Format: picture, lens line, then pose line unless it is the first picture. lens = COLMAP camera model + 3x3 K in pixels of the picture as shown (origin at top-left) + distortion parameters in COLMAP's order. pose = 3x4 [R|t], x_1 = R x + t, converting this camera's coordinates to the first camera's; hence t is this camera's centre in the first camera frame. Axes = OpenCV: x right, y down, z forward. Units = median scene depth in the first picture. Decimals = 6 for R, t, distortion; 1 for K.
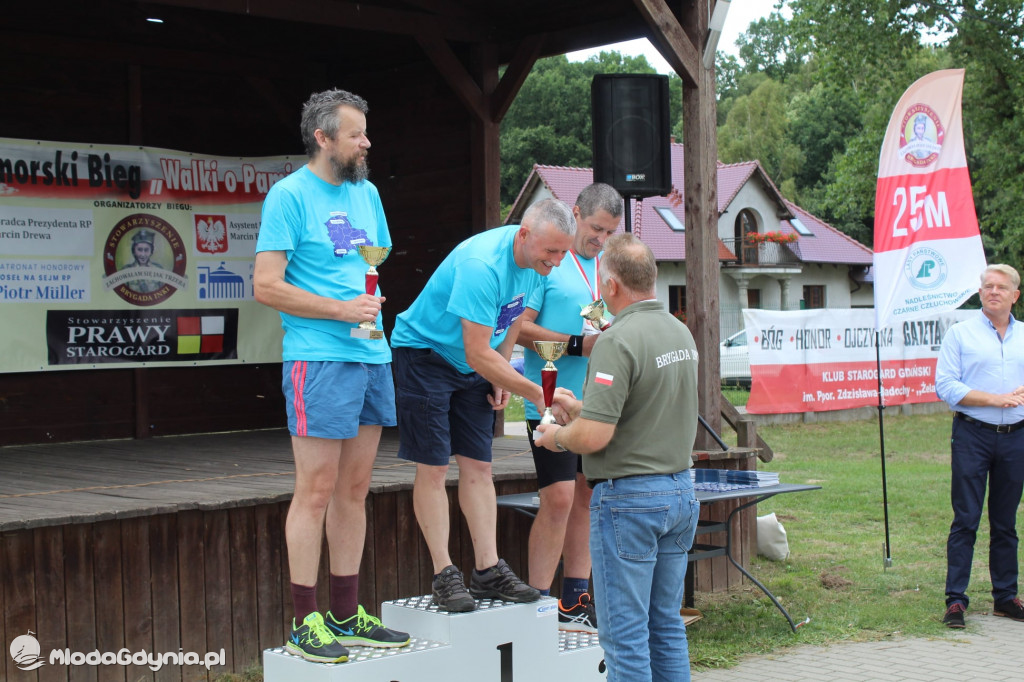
lens RADIAL K [[1635.7, 0, 512.0], [0, 1635.7, 341.0], [0, 0, 1]] dist [-0.012595, 0.081844]
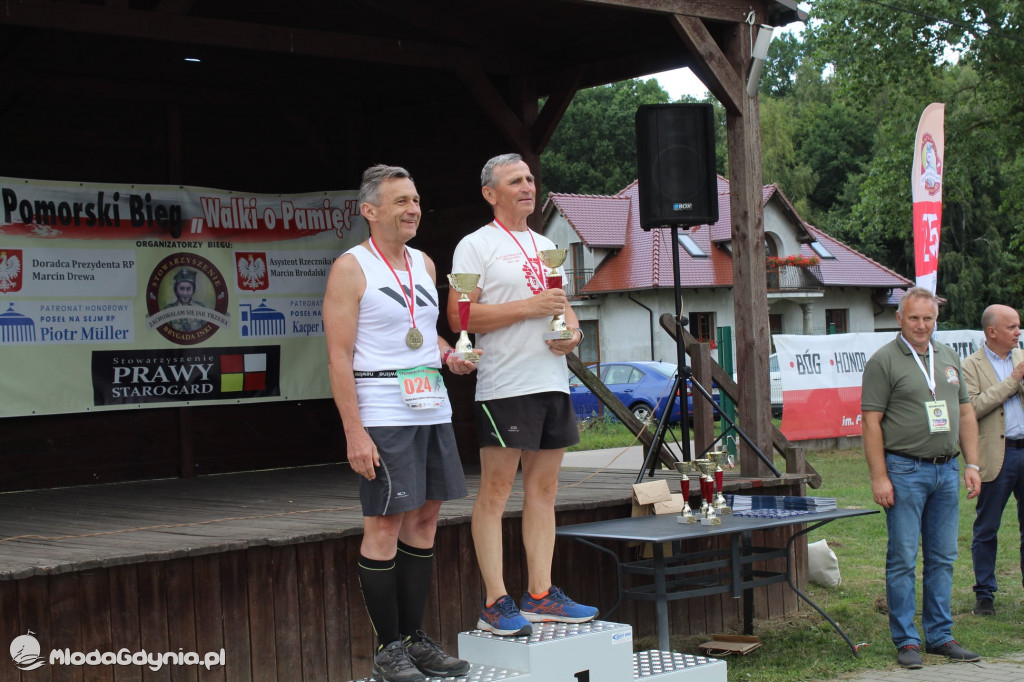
lens RADIAL K [[1669.7, 0, 512.0], [0, 1669.7, 341.0], [0, 0, 1]] dist [0.001295, 0.050027]
pose [[0.999750, -0.021273, -0.006932, -0.019683], [0.021138, 0.999598, -0.018913, -0.000254], [0.007332, 0.018761, 0.999797, -0.019940]]
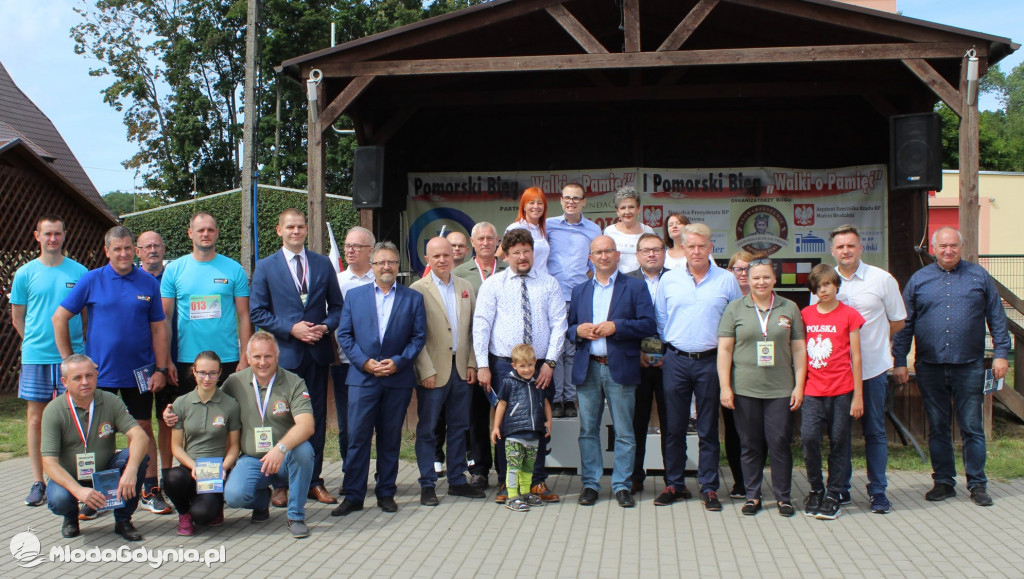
lens RADIAL K [[1114.1, 0, 479.1], [0, 1114.1, 292.4], [0, 0, 1]] dist [-0.111125, 0.117906]
pose [[0.638909, 0.028331, -0.768761, 0.518742], [-0.015434, 0.999593, 0.024011, -0.006625], [0.769128, -0.003476, 0.639086, -0.009954]]
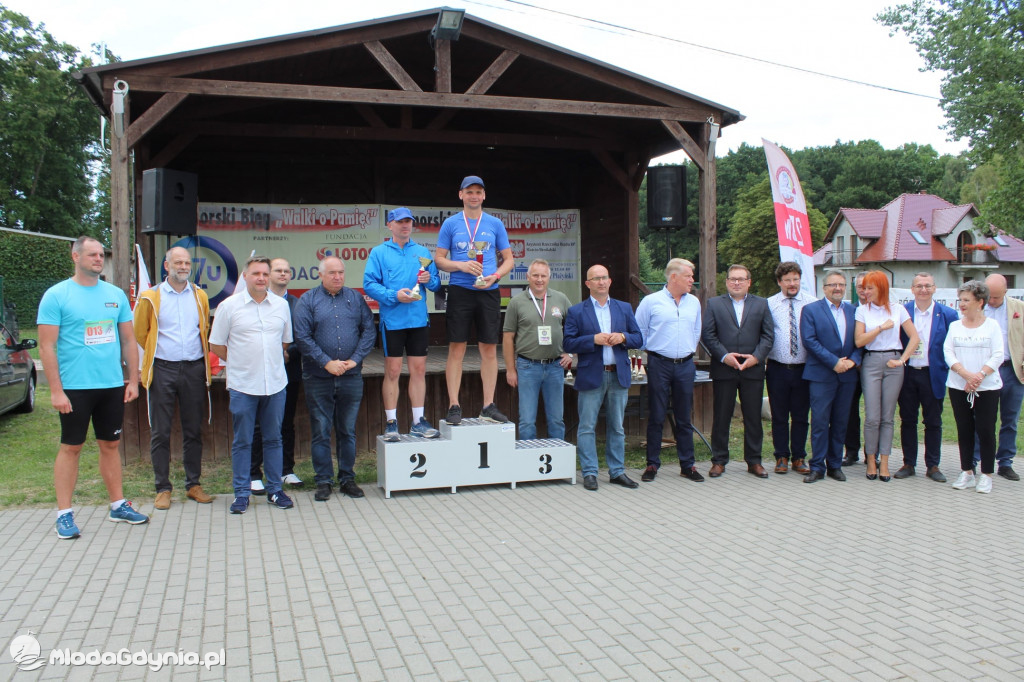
lens RADIAL K [[851.0, 0, 512.1], [0, 851.0, 331.4], [0, 0, 1]] dist [-0.155662, 0.158522]
pose [[0.918768, 0.028314, -0.393781, 0.250619], [-0.014424, 0.999166, 0.038189, -0.001695], [0.394534, -0.029407, 0.918411, 0.001489]]
